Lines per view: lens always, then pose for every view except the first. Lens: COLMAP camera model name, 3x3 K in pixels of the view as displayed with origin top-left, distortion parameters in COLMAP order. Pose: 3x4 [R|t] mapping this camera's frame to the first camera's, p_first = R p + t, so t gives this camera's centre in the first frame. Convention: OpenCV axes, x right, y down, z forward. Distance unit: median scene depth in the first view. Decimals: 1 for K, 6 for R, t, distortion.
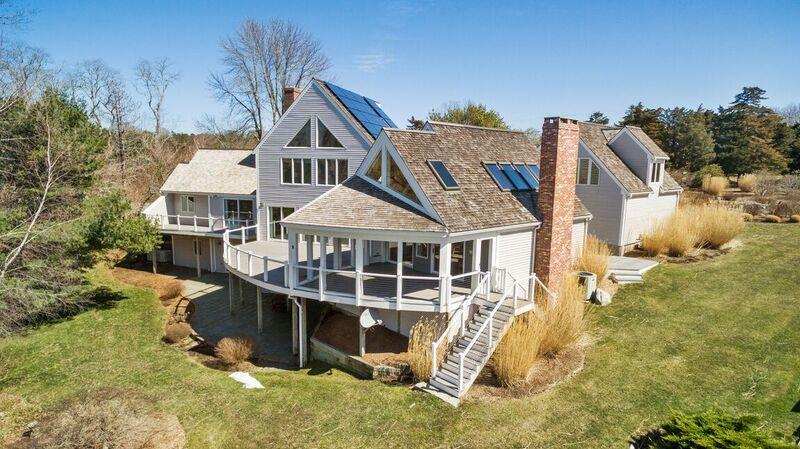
lens RADIAL K [[449.4, 0, 400.0], [0, 449.4, 224.5], [0, 0, 1]] dist [0.005830, 0.002357]
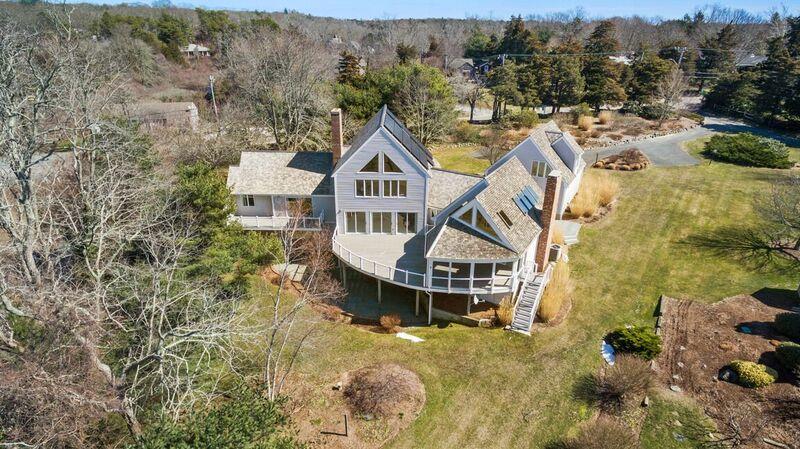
lens RADIAL K [[449.4, 0, 400.0], [0, 449.4, 224.5], [0, 0, 1]] dist [0.005830, 0.002357]
pose [[0.952551, -0.127456, 0.276408, -0.812213], [0.043902, 0.956141, 0.289597, -0.626459], [-0.301196, -0.263721, 0.916369, -0.558044]]
